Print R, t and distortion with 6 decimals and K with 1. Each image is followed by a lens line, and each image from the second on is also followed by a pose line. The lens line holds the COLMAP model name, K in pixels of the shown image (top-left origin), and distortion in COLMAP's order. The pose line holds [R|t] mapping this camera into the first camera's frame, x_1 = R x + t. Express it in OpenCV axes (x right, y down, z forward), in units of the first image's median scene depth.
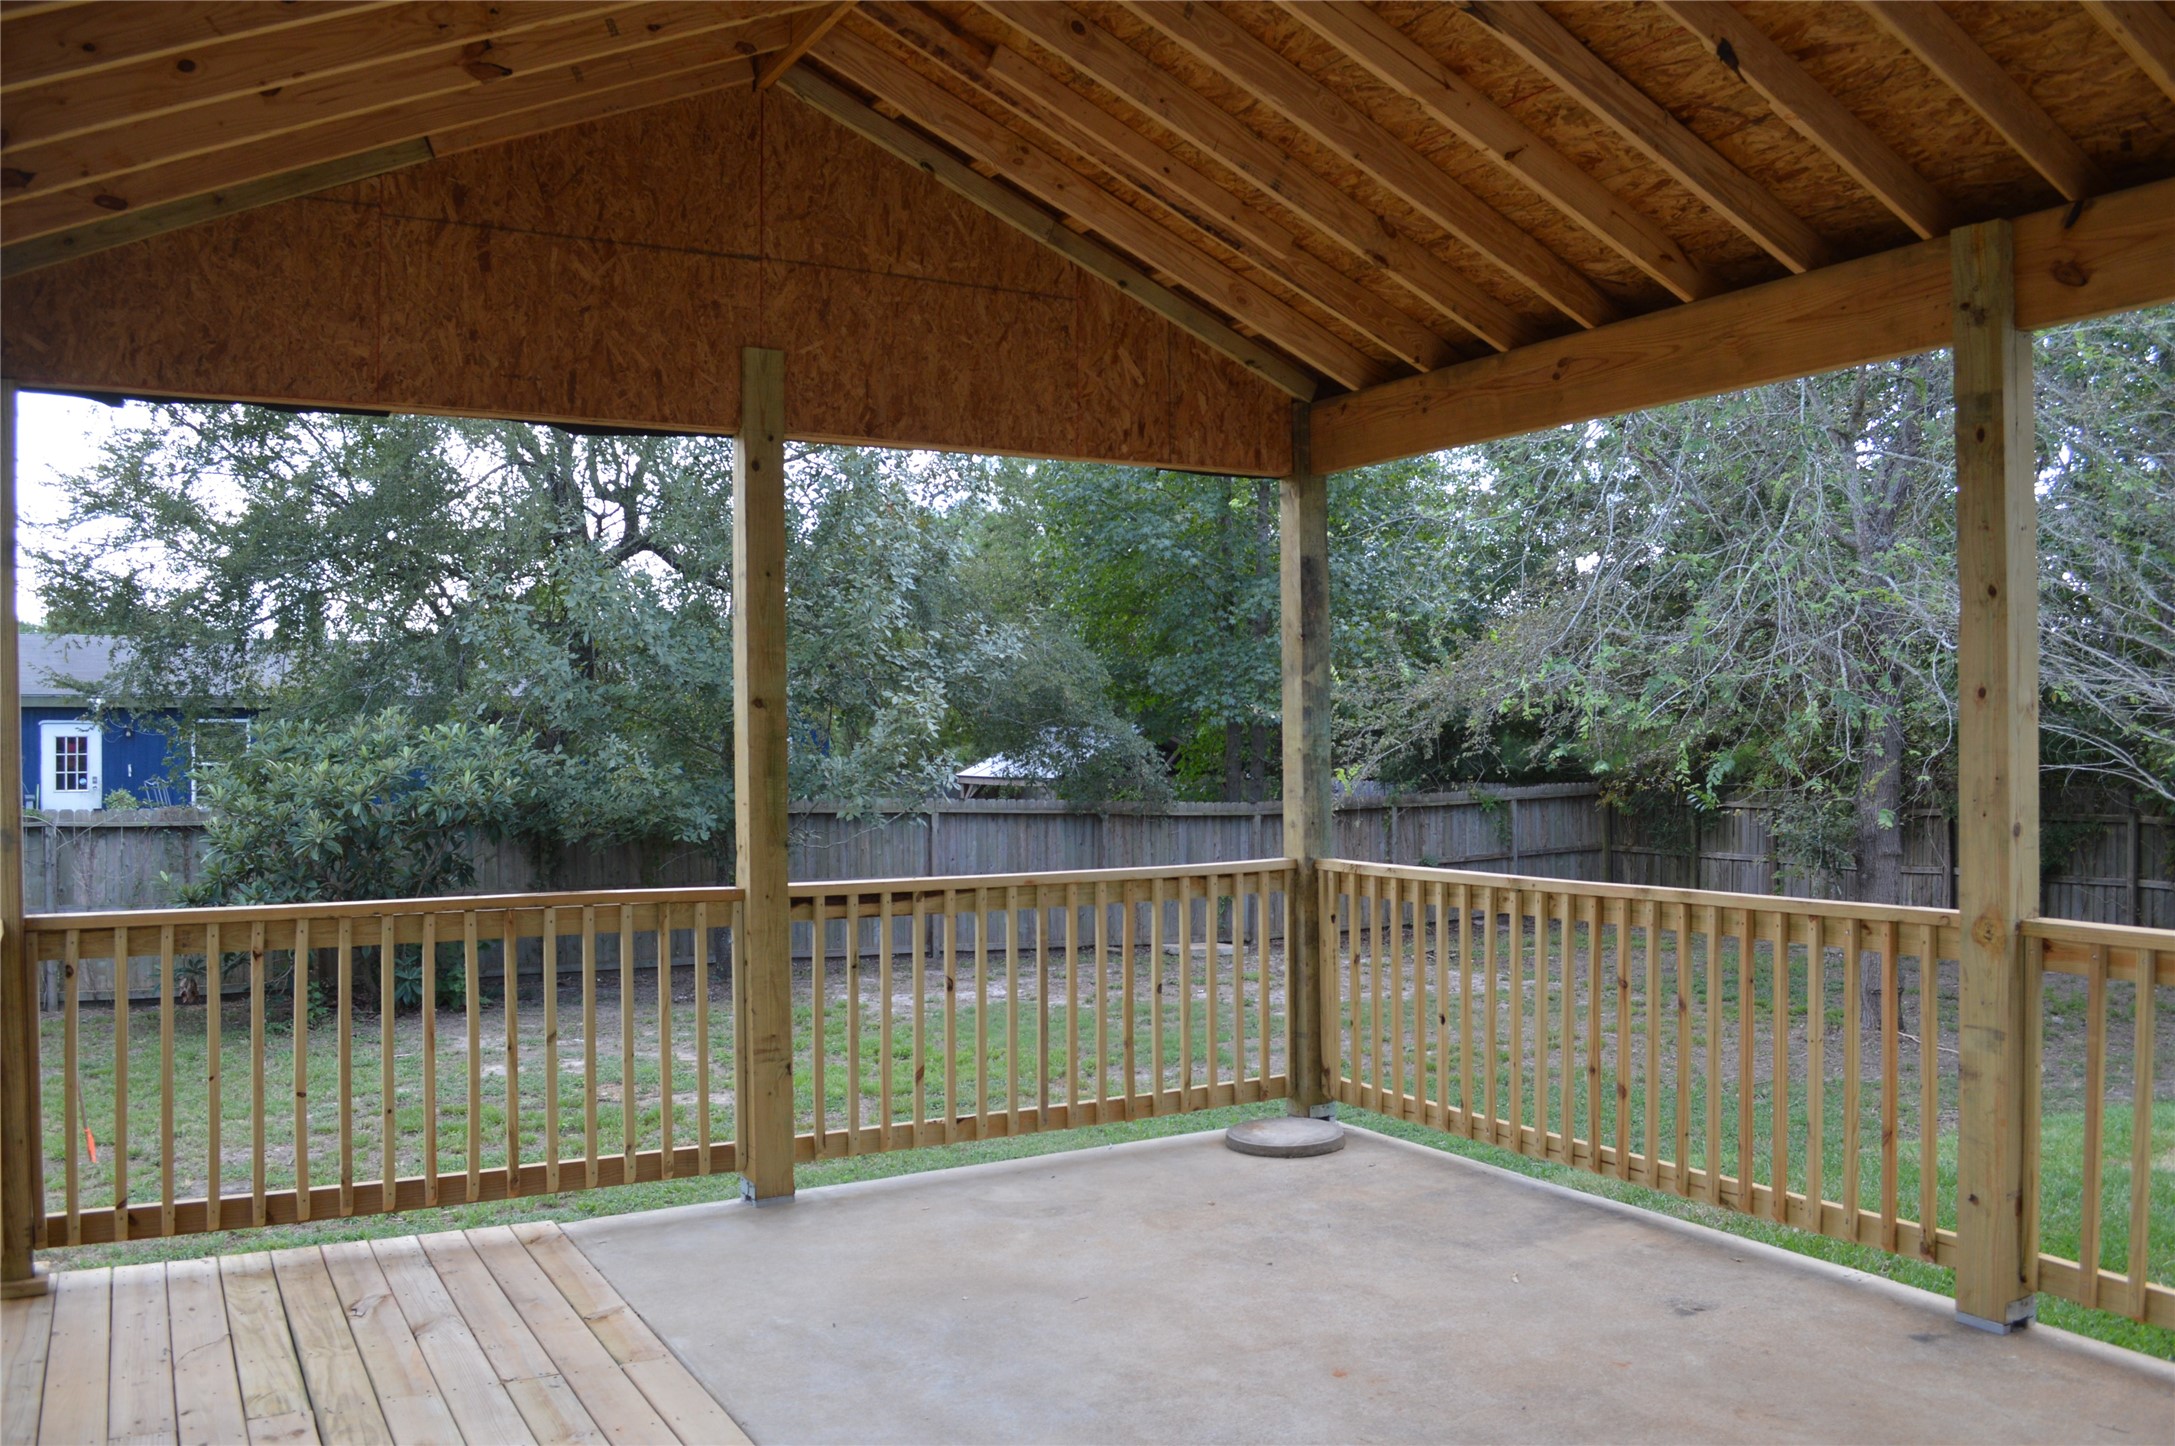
lens RADIAL K [[1749.4, 0, 1077.6], [0, 1749.4, 713.2], [0, 0, 1]] dist [-0.076661, 0.004546]
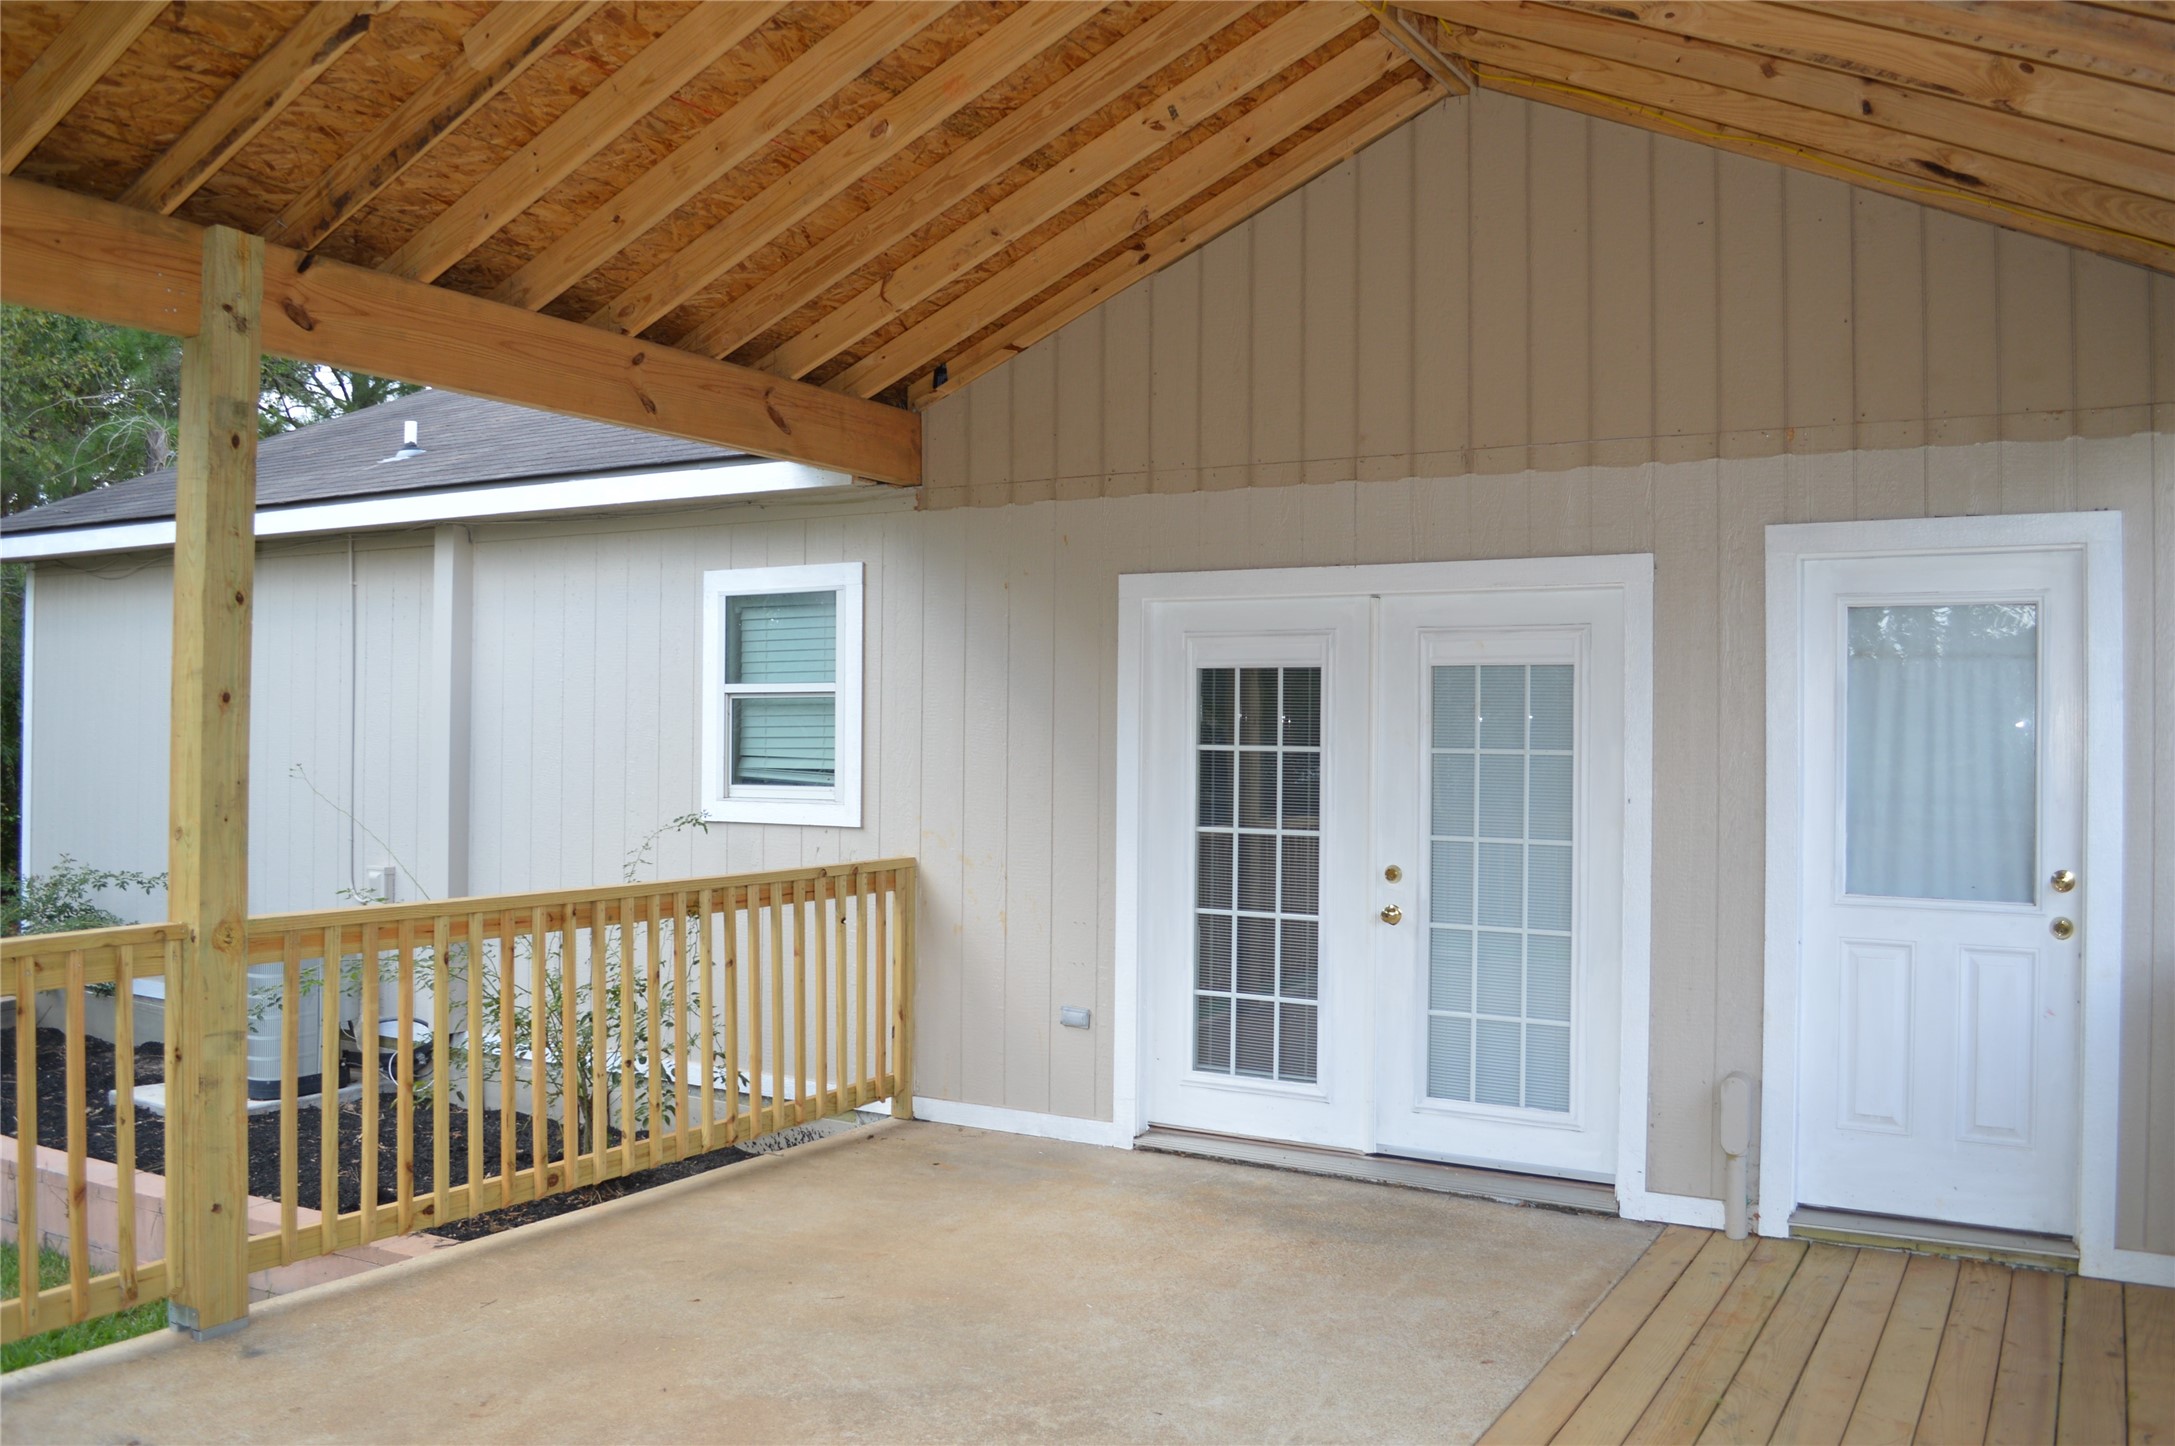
lens RADIAL K [[1749.4, 0, 1077.6], [0, 1749.4, 713.2], [0, 0, 1]] dist [-0.076661, 0.004546]
pose [[-0.507346, 0.012687, 0.861649, -0.596926], [-0.012903, 0.999668, -0.022317, 0.013204], [-0.861646, -0.022440, -0.507014, 1.094543]]
